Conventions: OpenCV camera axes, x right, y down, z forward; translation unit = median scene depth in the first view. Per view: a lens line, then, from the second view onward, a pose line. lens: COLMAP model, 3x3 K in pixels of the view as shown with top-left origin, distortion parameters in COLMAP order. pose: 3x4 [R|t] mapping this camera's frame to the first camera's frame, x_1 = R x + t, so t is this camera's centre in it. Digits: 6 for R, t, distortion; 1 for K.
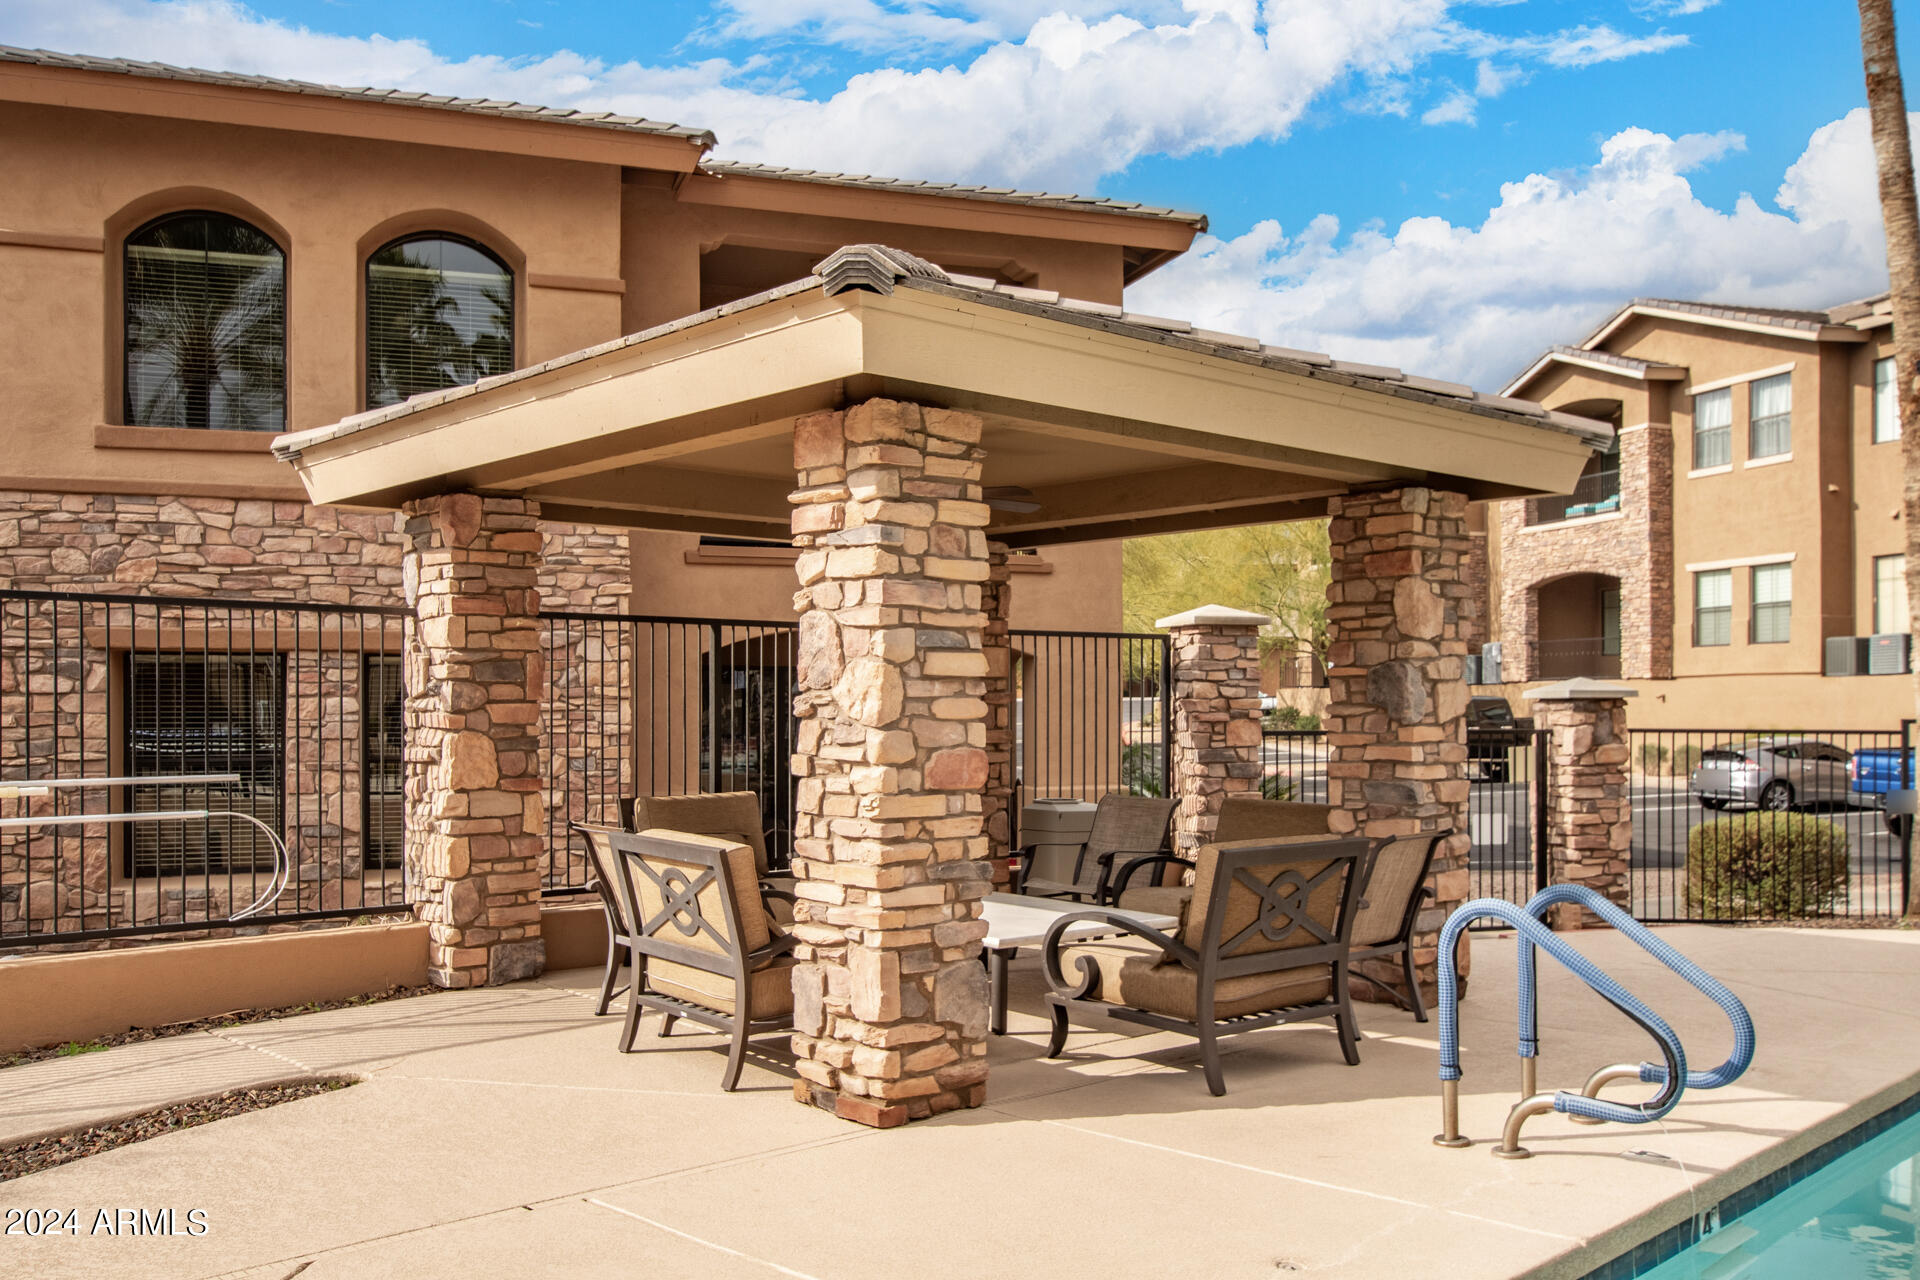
lens RADIAL K [[1650.8, 0, 961.7], [0, 1650.8, 714.5], [0, 0, 1]] dist [-0.002442, 0.002252]
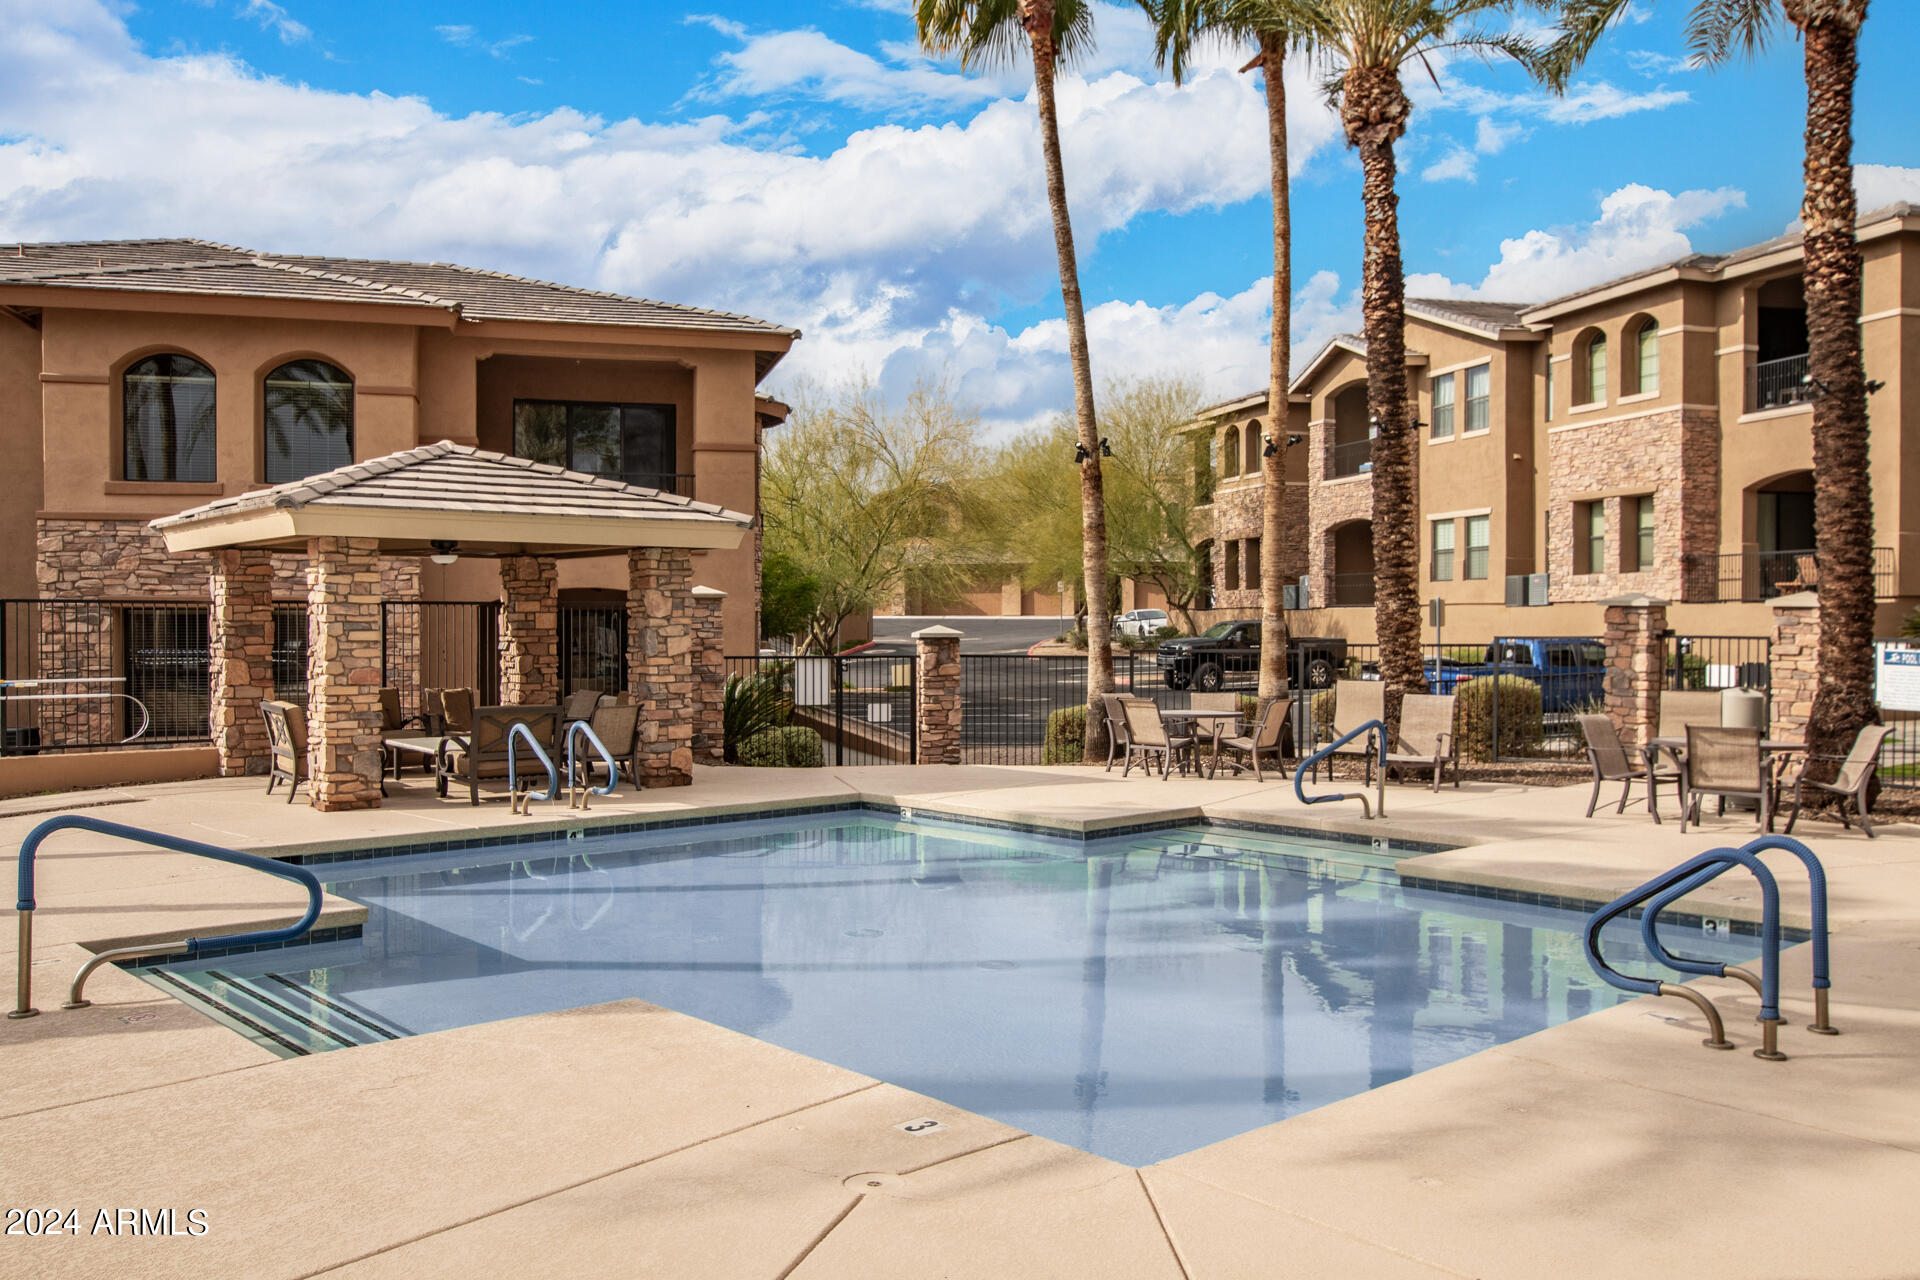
lens RADIAL K [[1588.2, 0, 960.0], [0, 1588.2, 640.0], [0, 0, 1]] dist [-0.003495, 0.002924]
pose [[0.998451, 0.002300, -0.055584, 0.498046], [-0.001803, 0.999958, 0.008988, -0.022412], [0.055602, -0.008874, 0.998414, -0.667360]]
